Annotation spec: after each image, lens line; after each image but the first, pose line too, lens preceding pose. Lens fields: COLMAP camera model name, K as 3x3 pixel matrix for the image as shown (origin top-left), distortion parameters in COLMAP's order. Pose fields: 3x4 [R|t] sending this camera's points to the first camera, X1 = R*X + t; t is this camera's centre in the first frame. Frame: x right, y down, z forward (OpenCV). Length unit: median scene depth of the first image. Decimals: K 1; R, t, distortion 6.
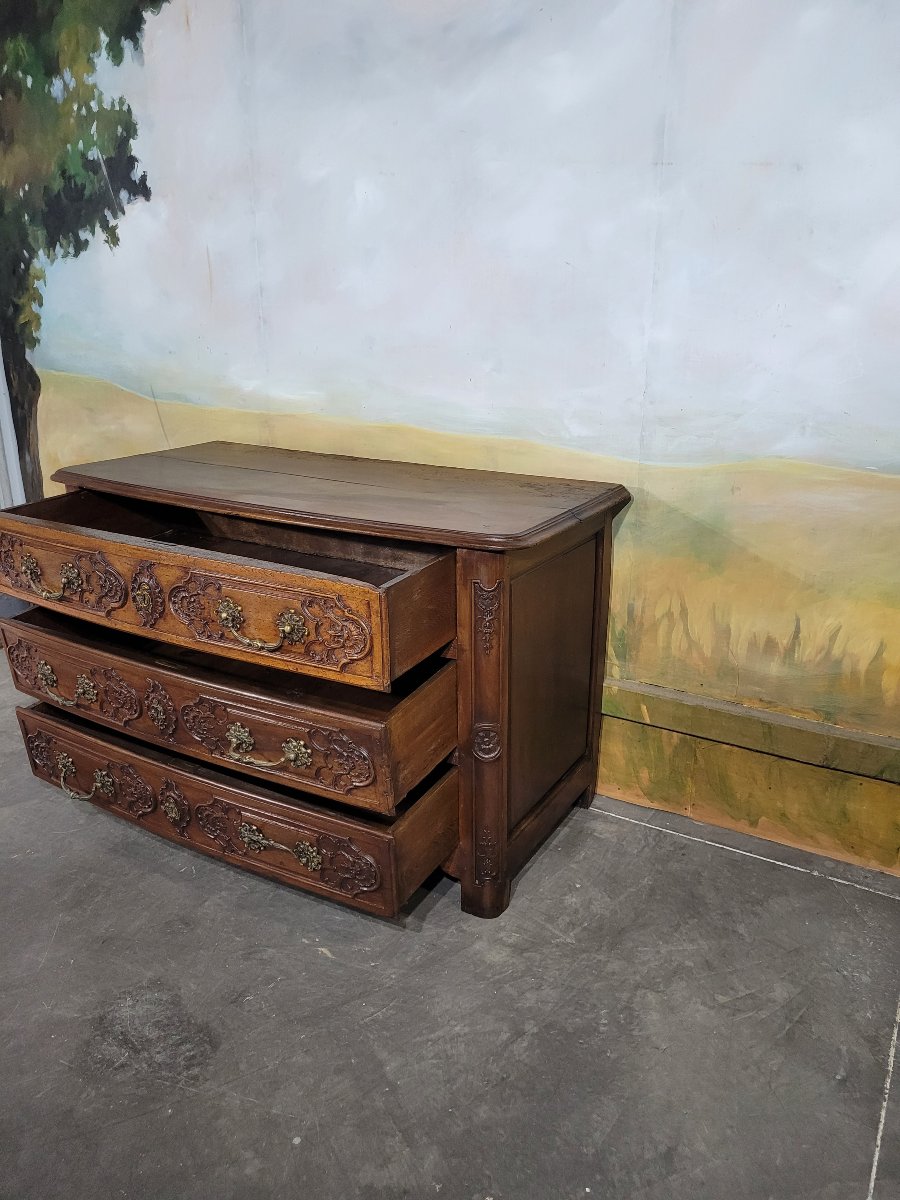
lens RADIAL K [[904.5, 0, 467.9], [0, 904.5, 599.6], [0, 0, 1]] dist [0.048391, -0.032466]
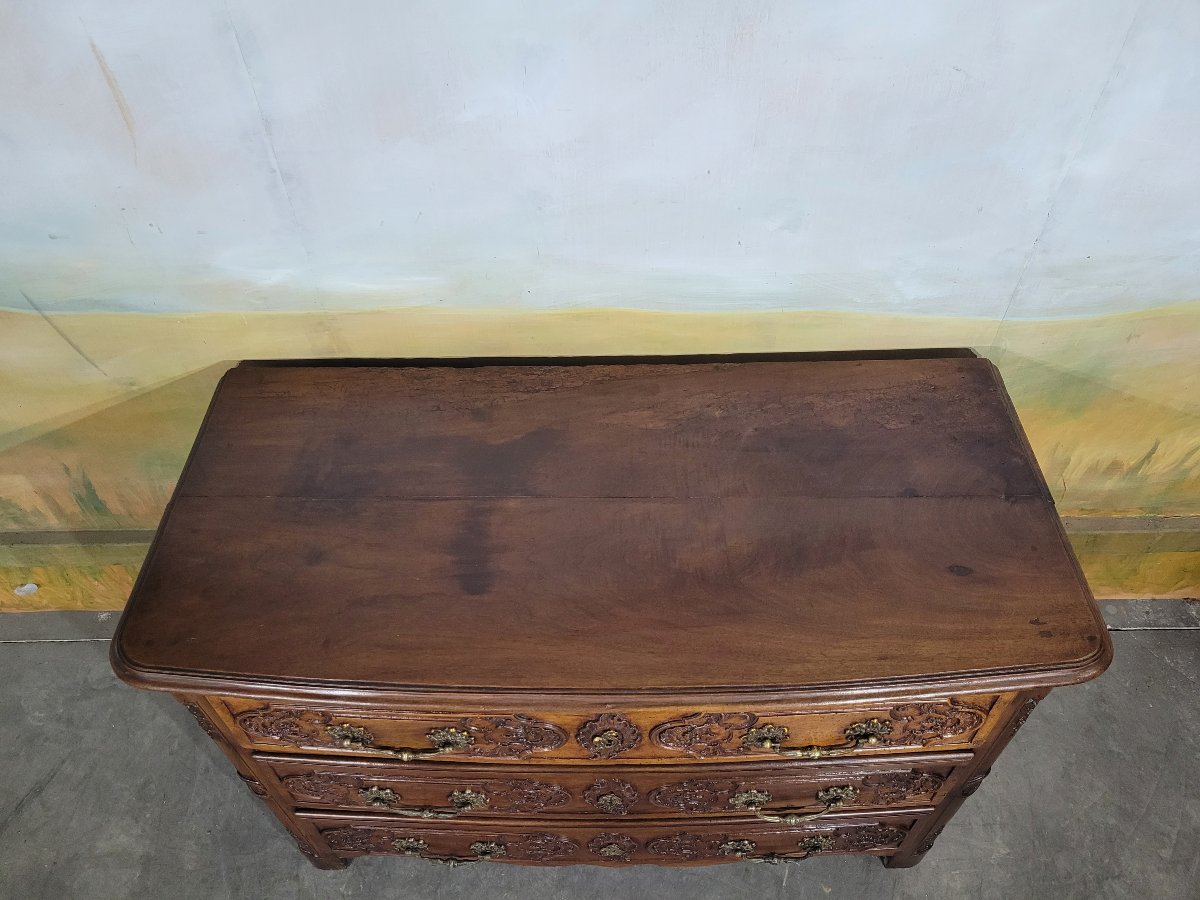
lens RADIAL K [[904.5, 0, 591.1], [0, 904.5, 452.8], [0, 0, 1]] dist [0.048391, -0.032466]
pose [[0.865012, -0.392843, 0.312135, -0.376708], [0.182216, 0.825573, 0.534067, -0.534614], [-0.467494, -0.405098, 0.785713, 0.569461]]
